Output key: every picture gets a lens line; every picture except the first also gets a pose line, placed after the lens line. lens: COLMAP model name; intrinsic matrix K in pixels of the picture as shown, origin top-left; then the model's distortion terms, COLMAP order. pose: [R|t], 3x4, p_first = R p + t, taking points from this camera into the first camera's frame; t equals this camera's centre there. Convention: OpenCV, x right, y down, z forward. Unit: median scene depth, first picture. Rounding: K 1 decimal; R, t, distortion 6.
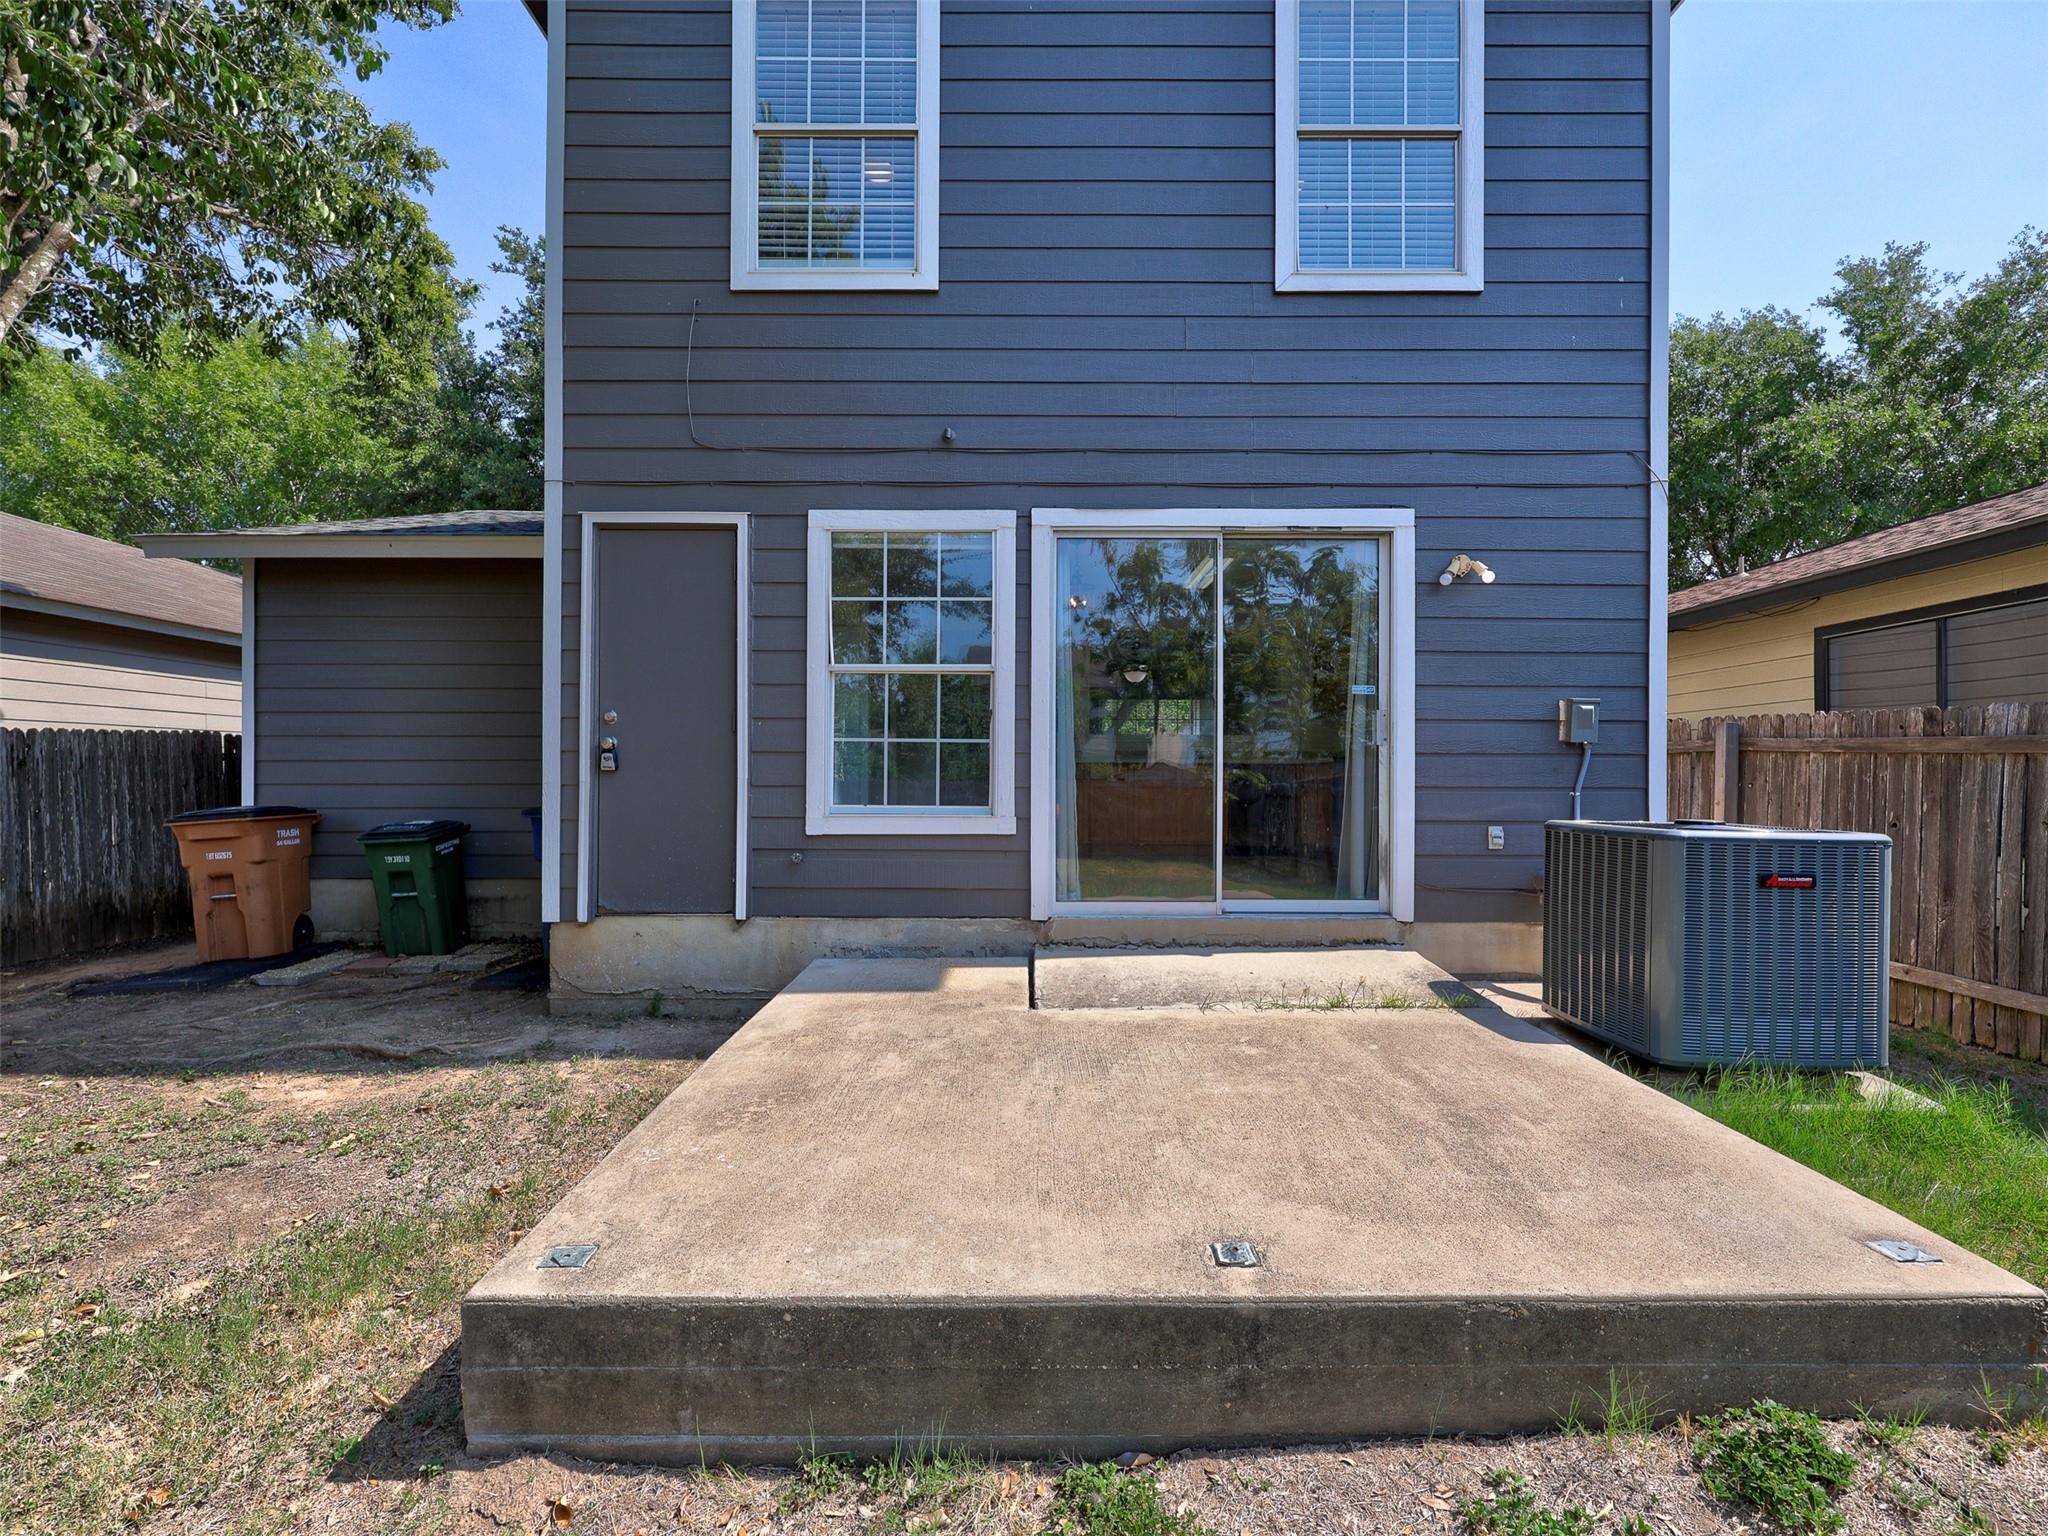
lens RADIAL K [[936.6, 0, 1022.7], [0, 936.6, 776.8], [0, 0, 1]] dist [-0.015798, 0.000125]
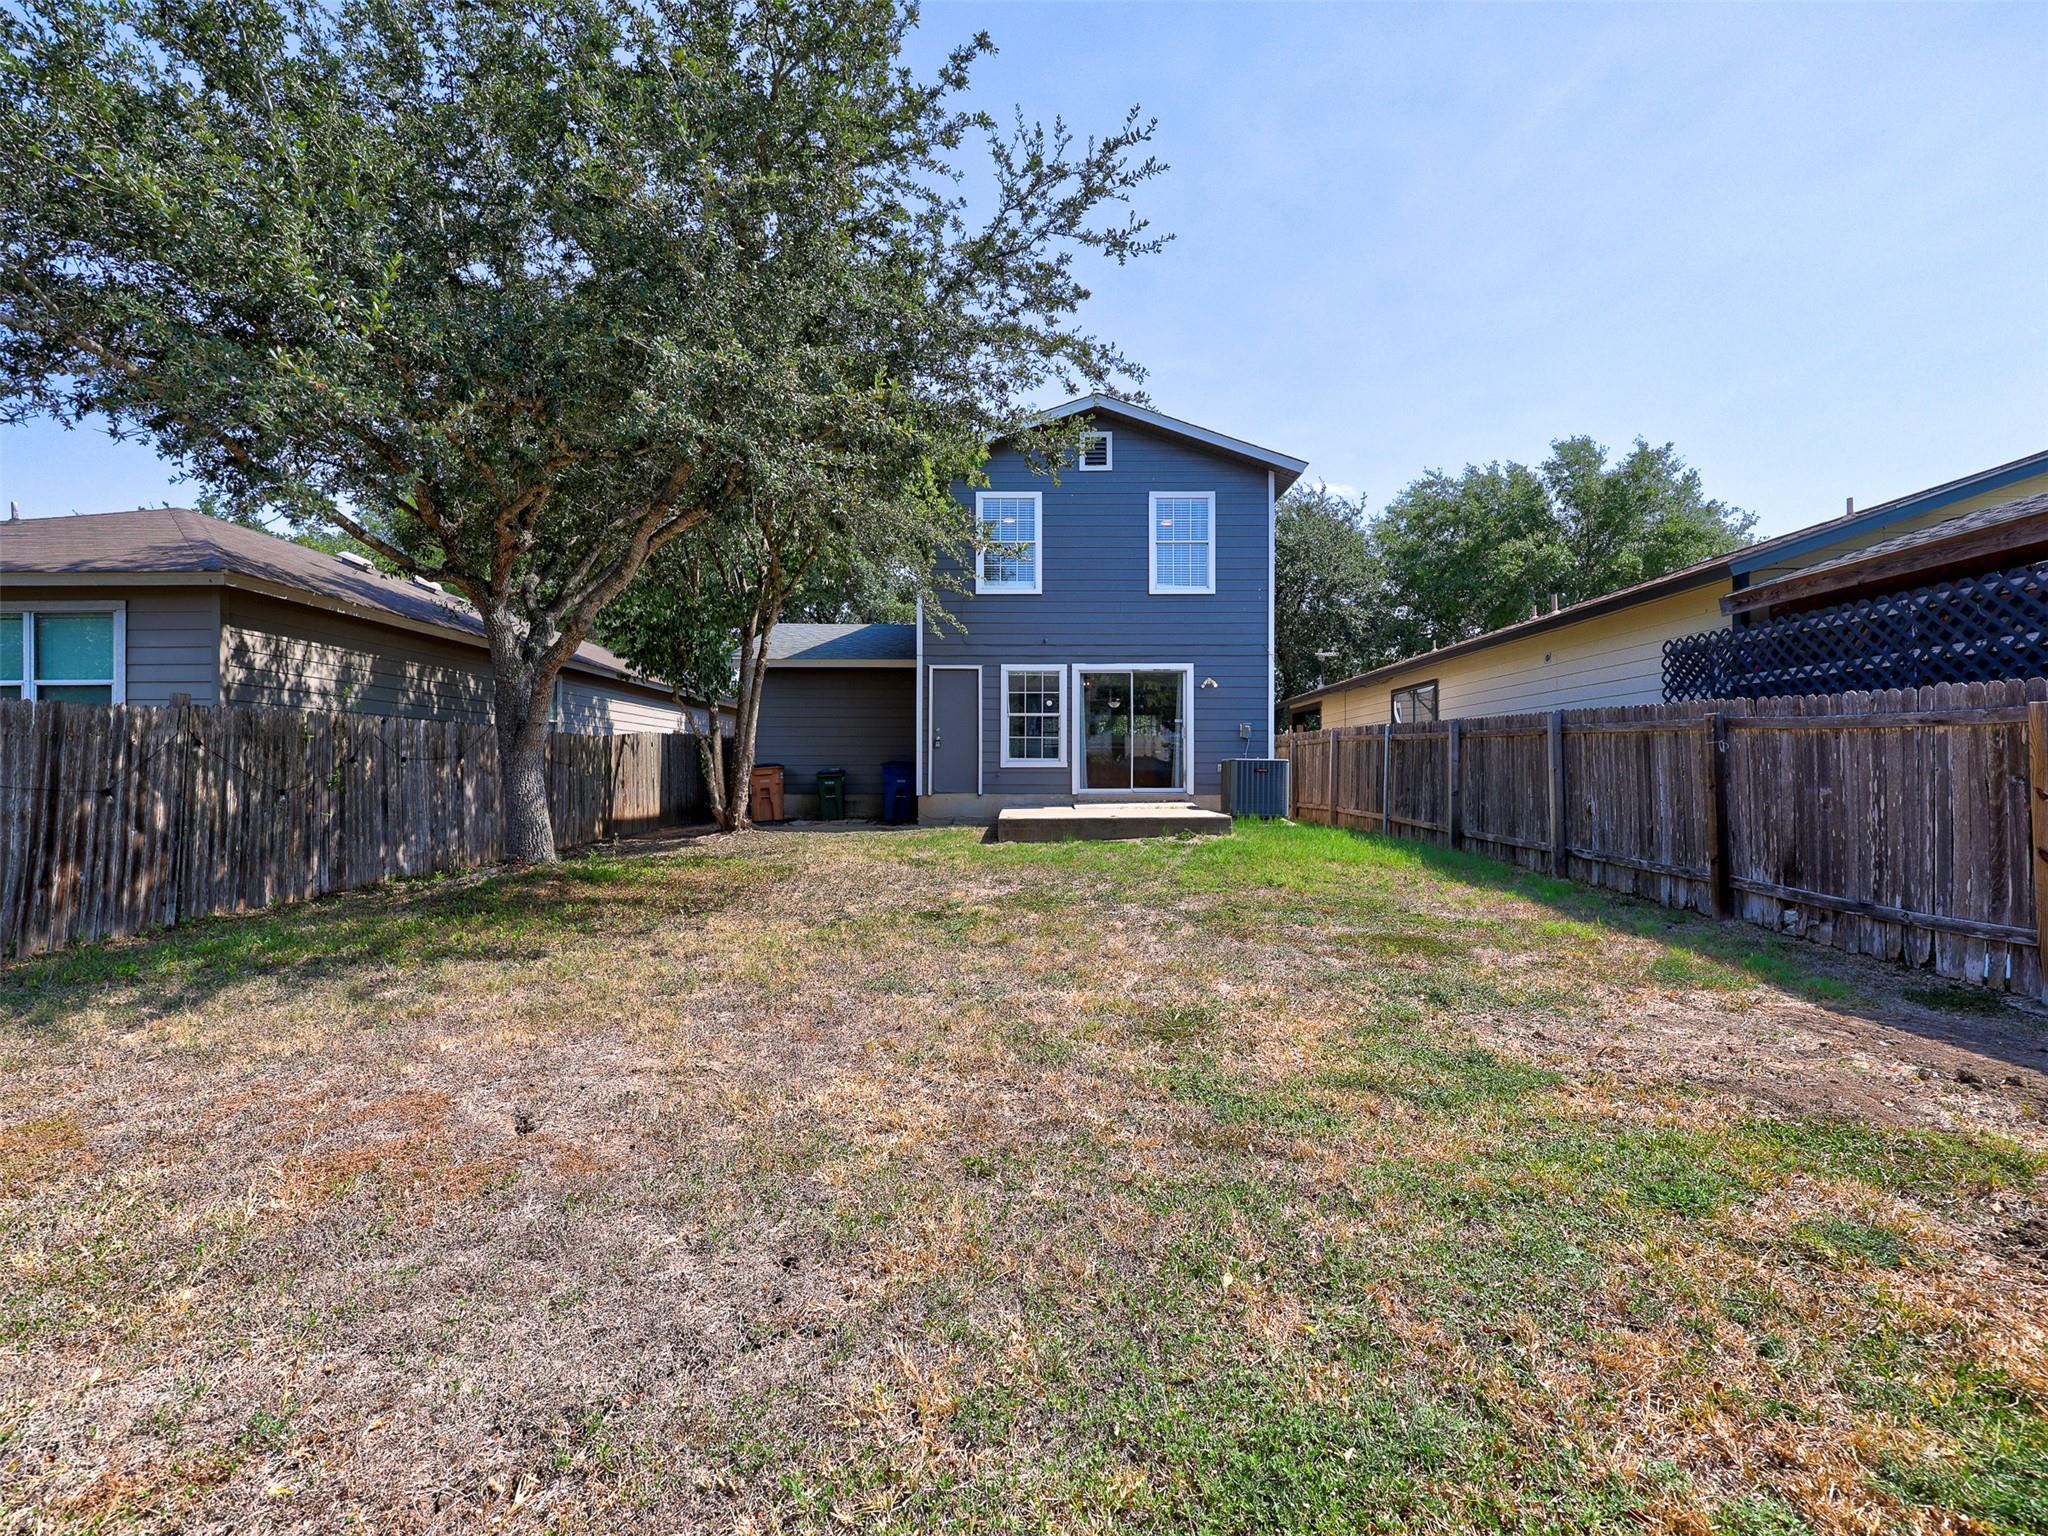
lens RADIAL K [[936.6, 0, 1026.9], [0, 936.6, 770.9], [0, 0, 1]] dist [-0.015798, 0.000125]
pose [[0.999992, -0.002784, 0.003033, -0.151733], [0.002805, 0.999972, -0.006992, 0.094566], [-0.003013, 0.007000, 0.999971, -2.139539]]
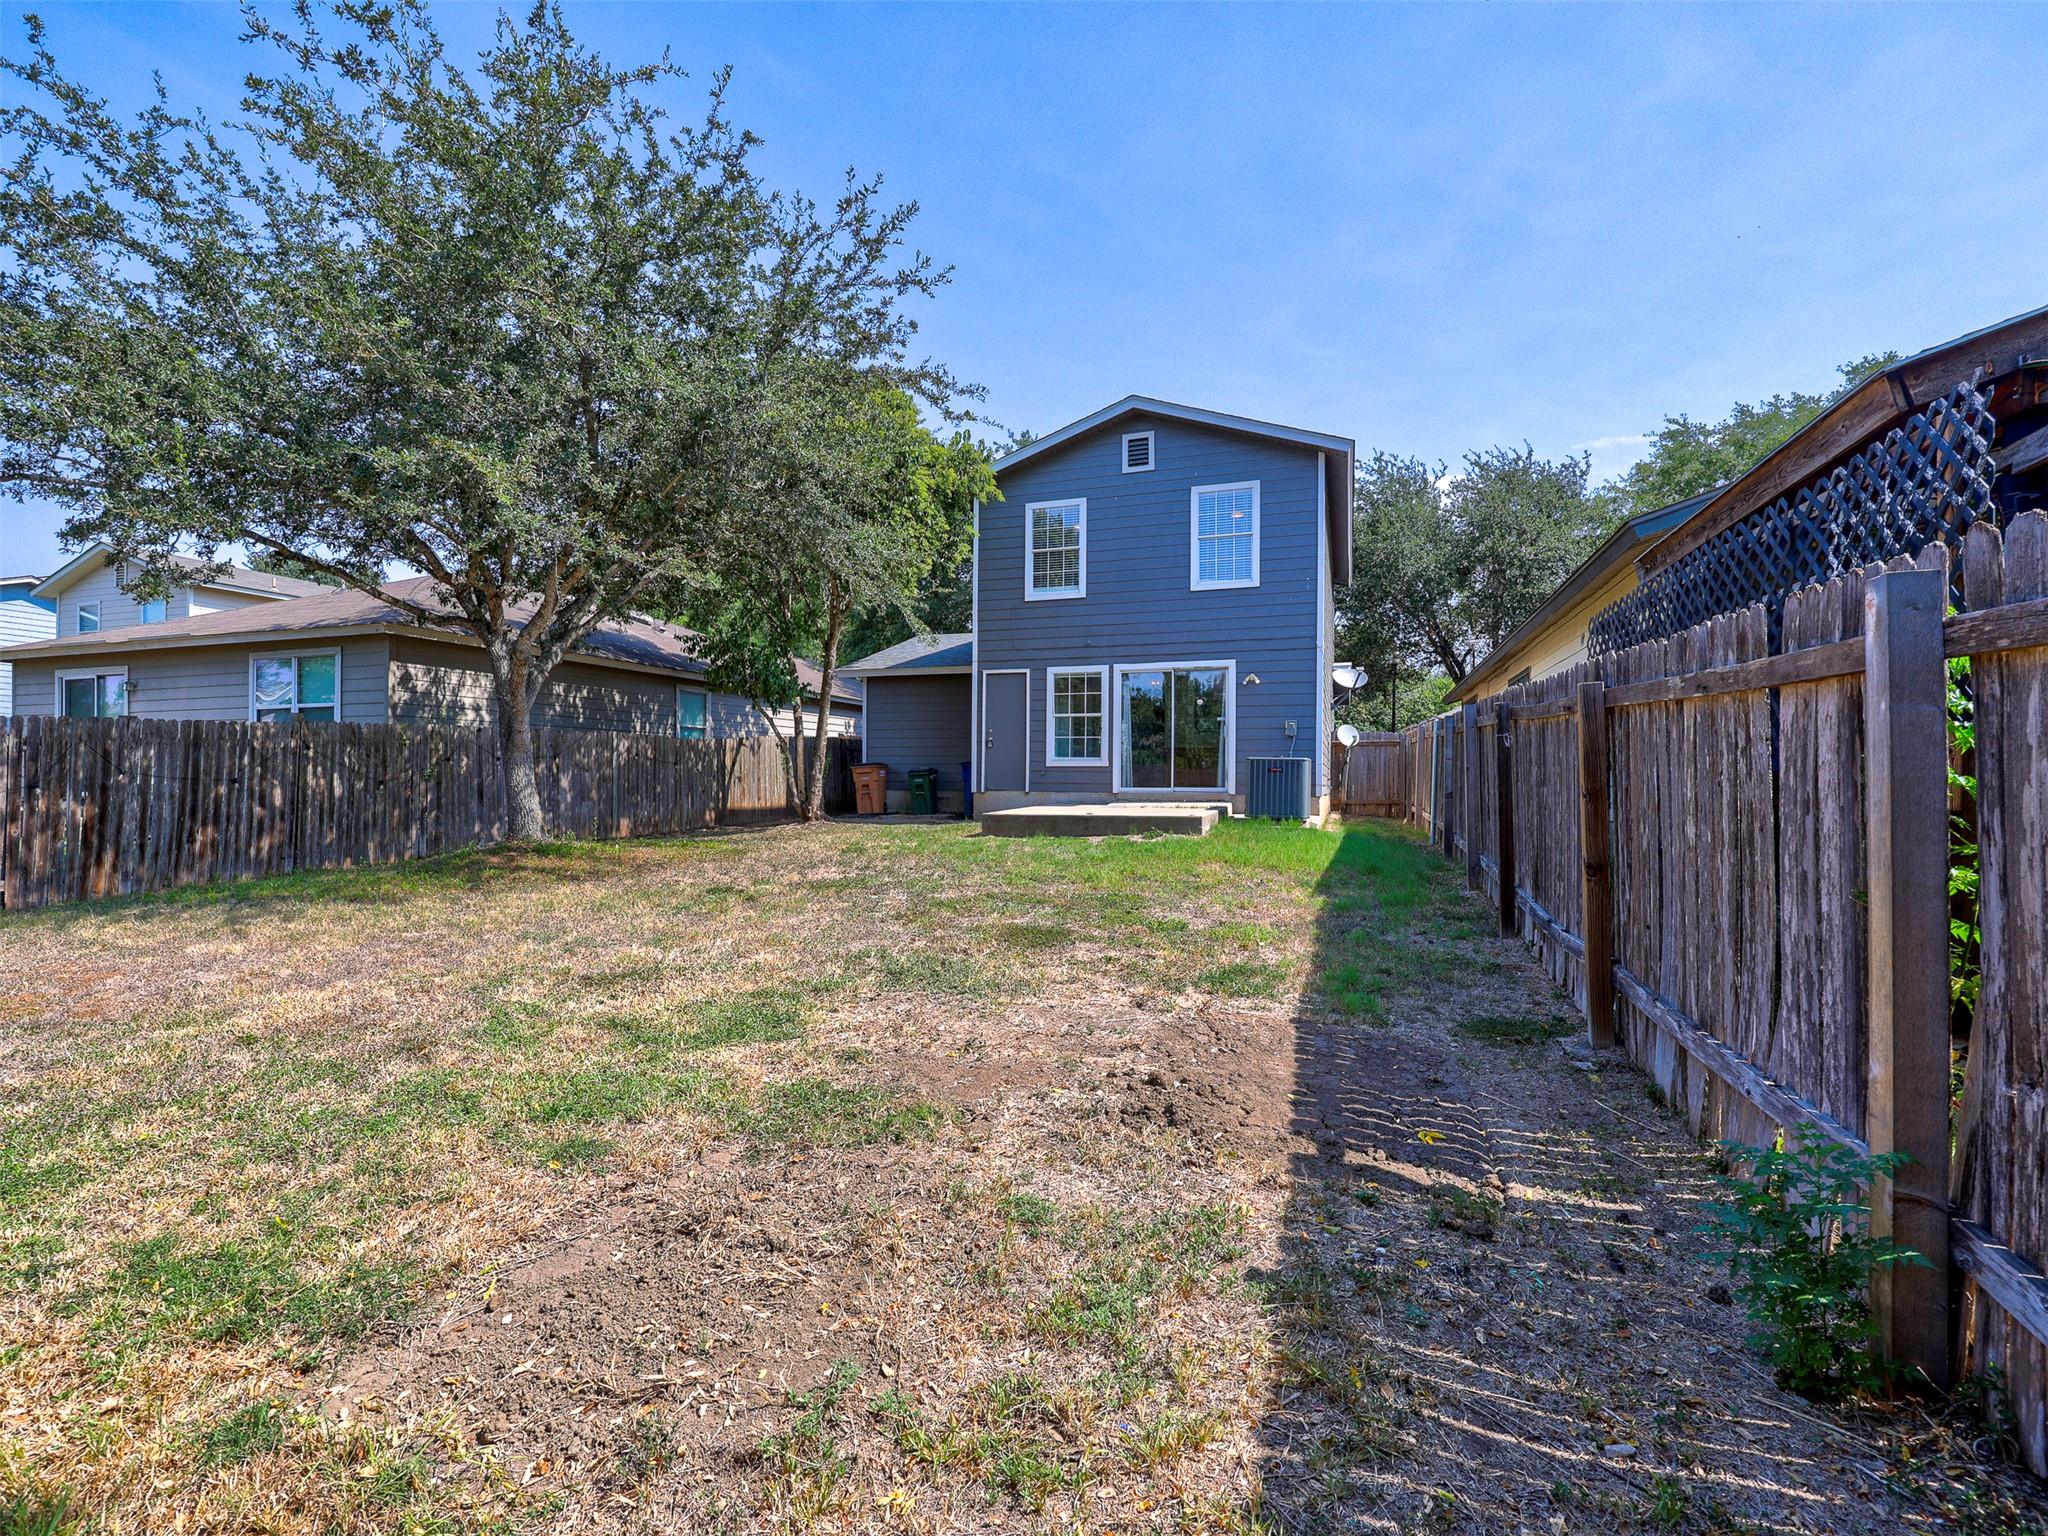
lens RADIAL K [[936.6, 0, 1023.6], [0, 936.6, 781.6], [0, 0, 1]] dist [-0.015798, 0.000125]
pose [[0.943183, 0.004805, -0.332239, 0.782799], [-0.003371, 0.999982, 0.004891, 0.099704], [0.332256, -0.003493, 0.943183, -2.118265]]
